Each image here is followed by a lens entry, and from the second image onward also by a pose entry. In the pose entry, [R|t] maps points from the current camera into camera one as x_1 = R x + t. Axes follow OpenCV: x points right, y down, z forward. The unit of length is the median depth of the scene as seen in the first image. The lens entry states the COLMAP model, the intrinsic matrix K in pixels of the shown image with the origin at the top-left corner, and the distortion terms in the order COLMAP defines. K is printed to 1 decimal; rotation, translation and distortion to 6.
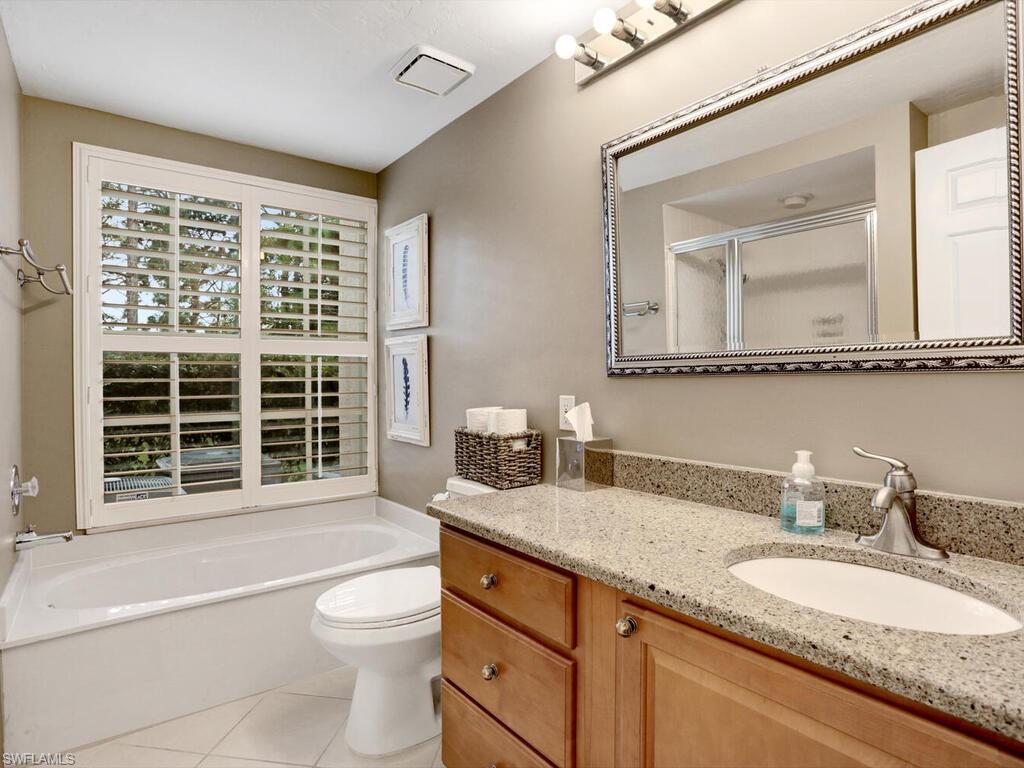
lens RADIAL K [[560.4, 0, 518.5], [0, 560.4, 378.6], [0, 0, 1]] dist [-0.081207, 0.033021]
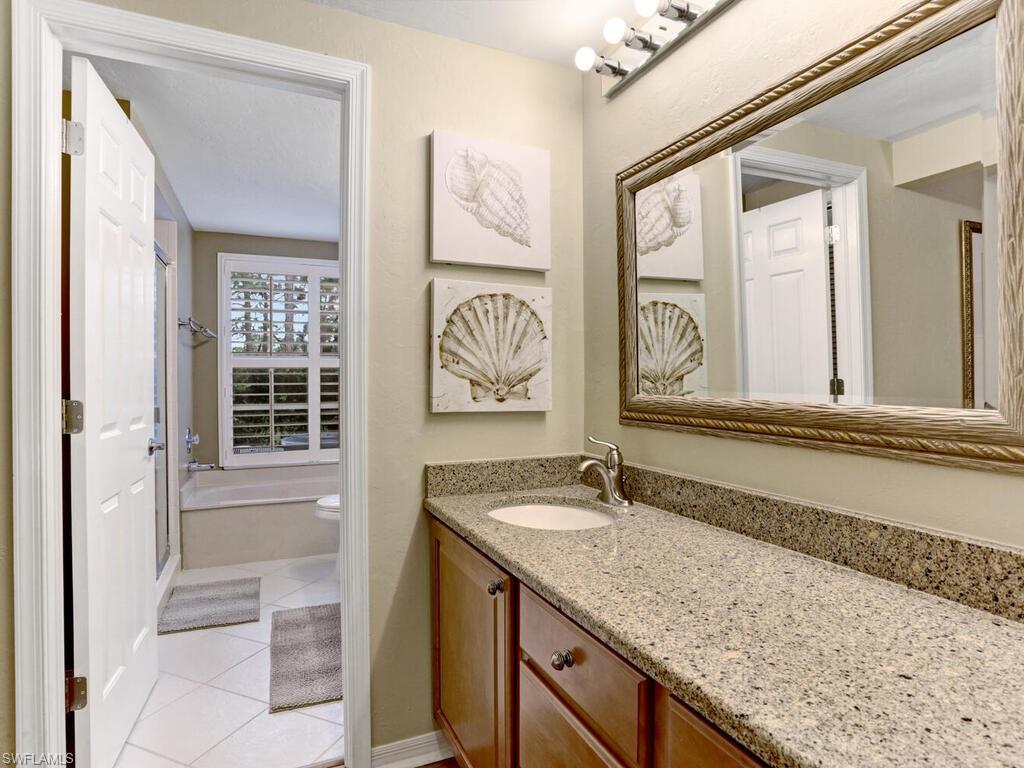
lens RADIAL K [[560.4, 0, 518.1], [0, 560.4, 376.0], [0, 0, 1]] dist [-0.081207, 0.033021]
pose [[0.972871, -0.003418, -0.231322, 0.584593], [0.002162, 0.999982, -0.005685, -0.012492], [0.231337, 0.005031, 0.972861, -0.563034]]
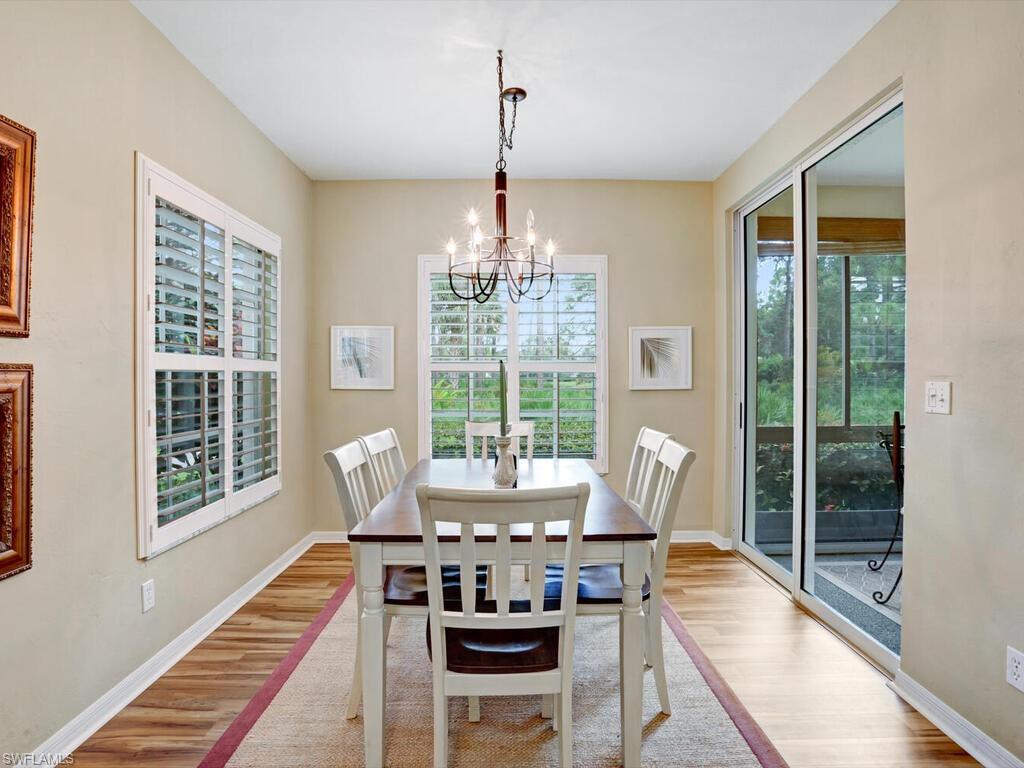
lens RADIAL K [[560.4, 0, 512.7], [0, 560.4, 379.7], [0, 0, 1]] dist [-0.081207, 0.033021]
pose [[0.608793, -0.004231, 0.793318, -1.208116], [0.008799, 0.999960, -0.001419, -0.028421], [-0.793280, 0.007844, 0.608806, -0.114723]]
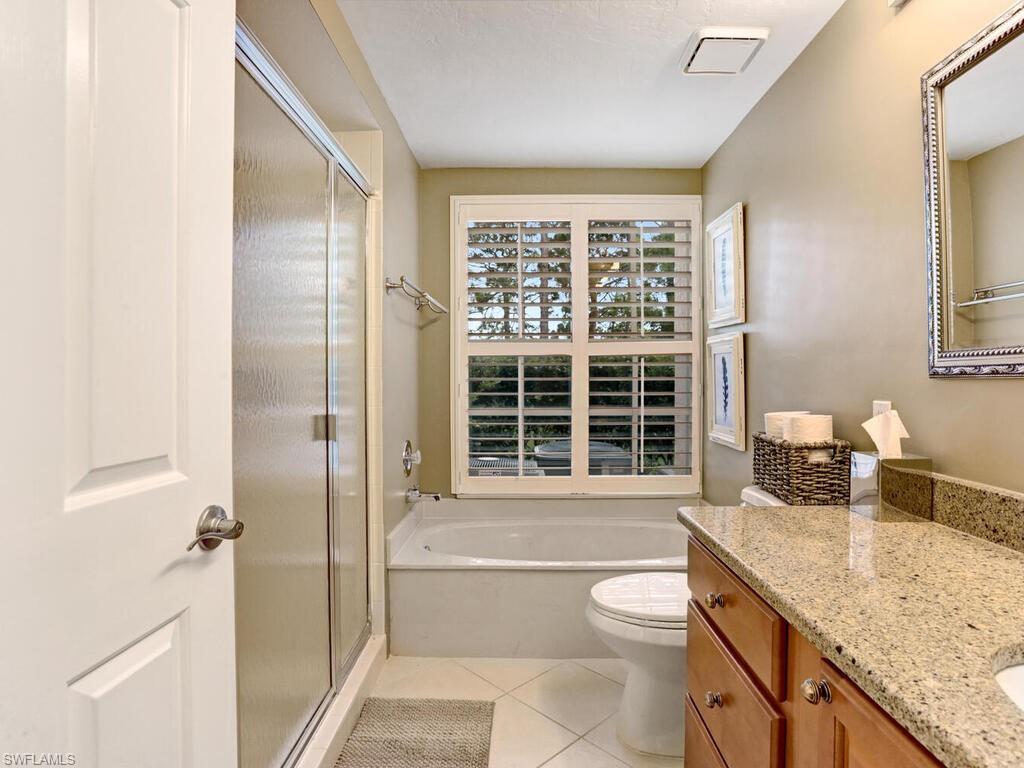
lens RADIAL K [[560.4, 0, 509.1], [0, 560.4, 380.2], [0, 0, 1]] dist [-0.081207, 0.033021]
pose [[0.771938, 0.006011, -0.635670, 0.142612], [-0.003409, 0.999980, 0.005316, -0.001369], [0.635689, -0.001937, 0.771943, 0.046752]]
